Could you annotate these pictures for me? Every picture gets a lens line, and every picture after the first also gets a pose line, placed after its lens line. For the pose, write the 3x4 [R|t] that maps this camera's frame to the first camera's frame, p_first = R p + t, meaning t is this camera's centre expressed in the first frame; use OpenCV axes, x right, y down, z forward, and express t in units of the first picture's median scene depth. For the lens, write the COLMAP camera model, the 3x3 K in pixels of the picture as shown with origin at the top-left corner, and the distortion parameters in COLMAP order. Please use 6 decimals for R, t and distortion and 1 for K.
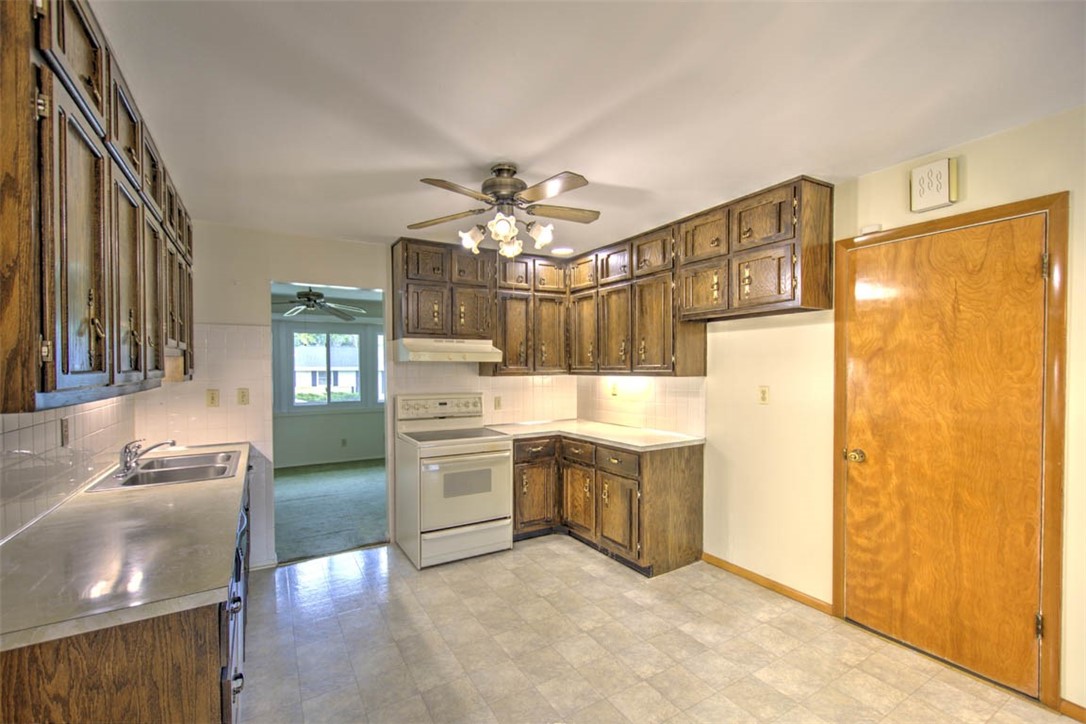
lens RADIAL K [[461.8, 0, 536.8], [0, 461.8, 372.7], [0, 0, 1]] dist [0.003098, 0.000595]
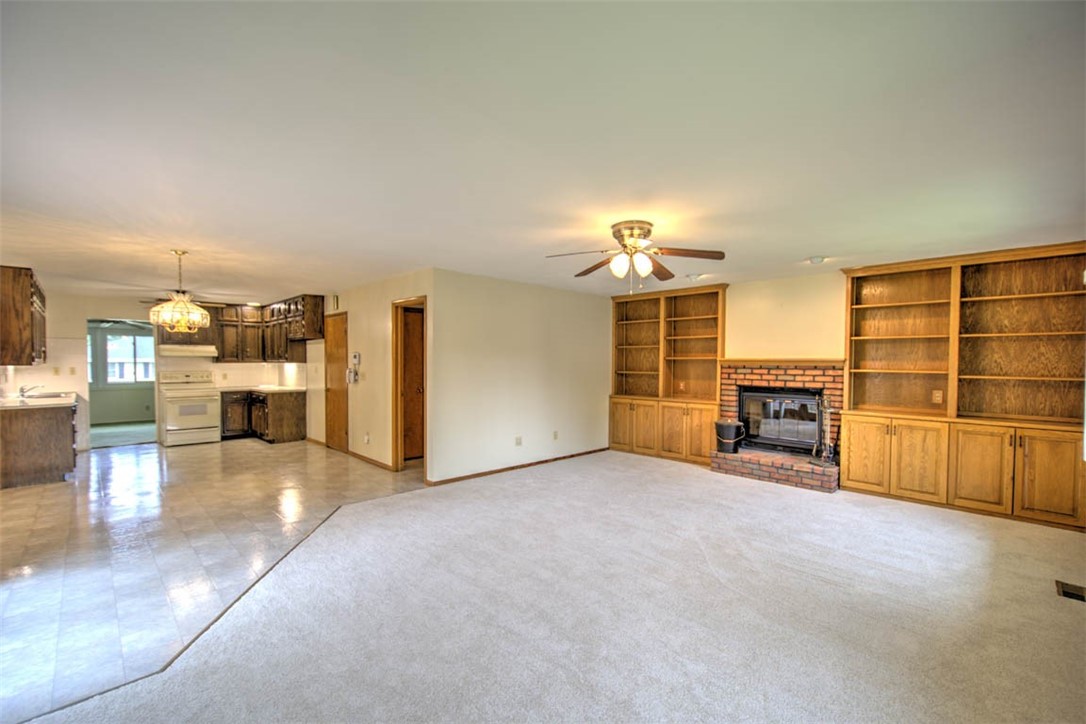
lens RADIAL K [[460.2, 0, 544.6], [0, 460.2, 367.6], [0, 0, 1]] dist [-0.001066, -0.000118]
pose [[0.970250, 0.003027, 0.242085, 0.864212], [-0.004679, 0.999970, 0.006249, 0.009028], [-0.242059, -0.007196, 0.970235, -1.417317]]
